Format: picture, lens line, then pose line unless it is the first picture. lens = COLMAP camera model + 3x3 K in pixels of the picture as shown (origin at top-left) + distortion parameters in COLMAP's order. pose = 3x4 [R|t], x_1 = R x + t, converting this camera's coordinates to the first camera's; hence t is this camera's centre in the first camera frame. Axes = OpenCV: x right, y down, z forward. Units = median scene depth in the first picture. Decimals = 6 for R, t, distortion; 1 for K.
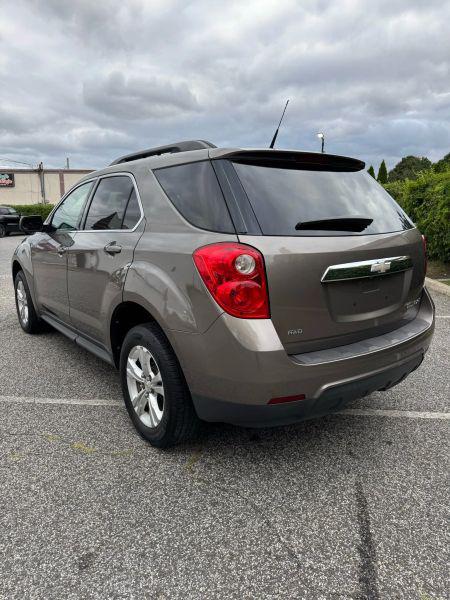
lens RADIAL K [[419.2, 0, 235.6], [0, 419.2, 291.2], [0, 0, 1]] dist [0.029951, -0.033042]
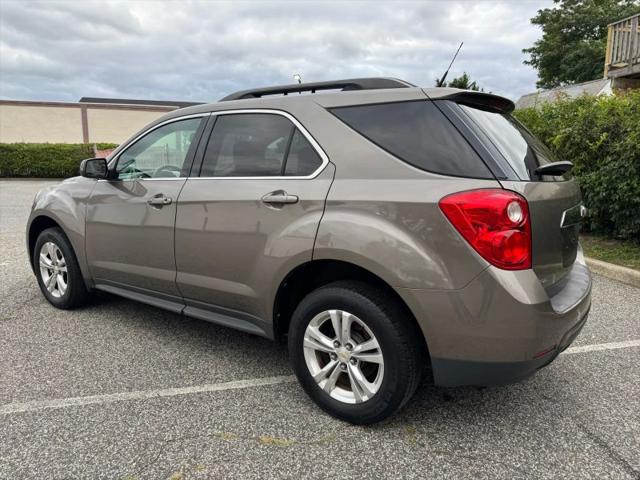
lens RADIAL K [[447.1, 0, 325.7], [0, 447.1, 241.3], [0, 0, 1]] dist [0.029951, -0.033042]
pose [[0.952207, -0.047018, 0.301814, -0.374922], [0.045800, 0.998889, 0.011116, -0.016582], [-0.302002, 0.003238, 0.953302, 0.096546]]
